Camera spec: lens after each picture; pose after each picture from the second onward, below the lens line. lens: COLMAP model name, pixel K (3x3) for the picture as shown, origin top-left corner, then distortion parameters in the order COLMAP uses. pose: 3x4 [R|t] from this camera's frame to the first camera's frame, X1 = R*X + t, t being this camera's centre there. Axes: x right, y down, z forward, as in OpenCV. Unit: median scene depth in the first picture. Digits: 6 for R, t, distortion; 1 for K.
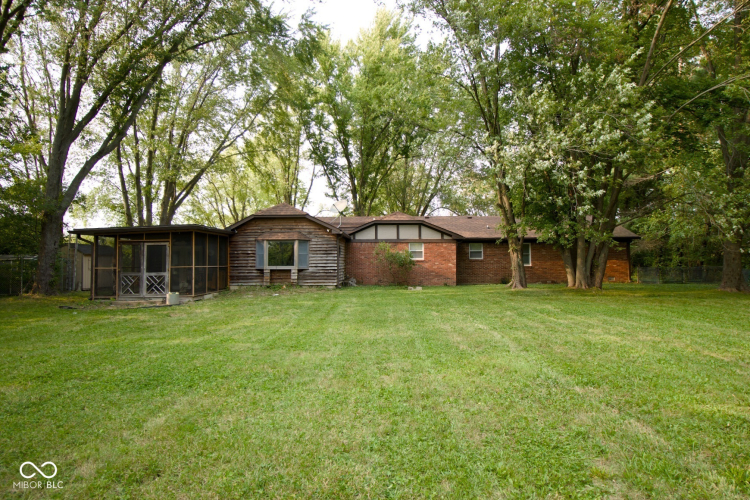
lens RADIAL K [[439.1, 0, 378.3], [0, 439.1, 247.3], [0, 0, 1]] dist [0.005373, 0.000770]
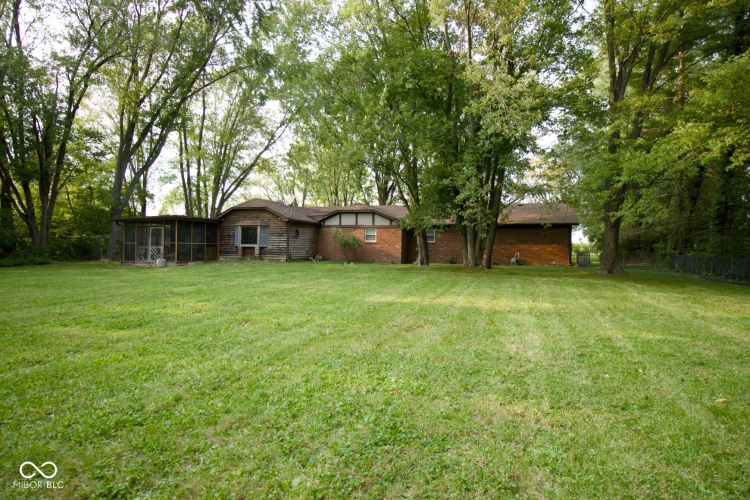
lens RADIAL K [[439.1, 0, 378.3], [0, 439.1, 247.3], [0, 0, 1]] dist [0.005373, 0.000770]
pose [[0.967035, 0.018990, -0.253936, 0.447569], [-0.009577, 0.999222, 0.038251, -0.004072], [0.254465, -0.034558, 0.966464, -0.201830]]
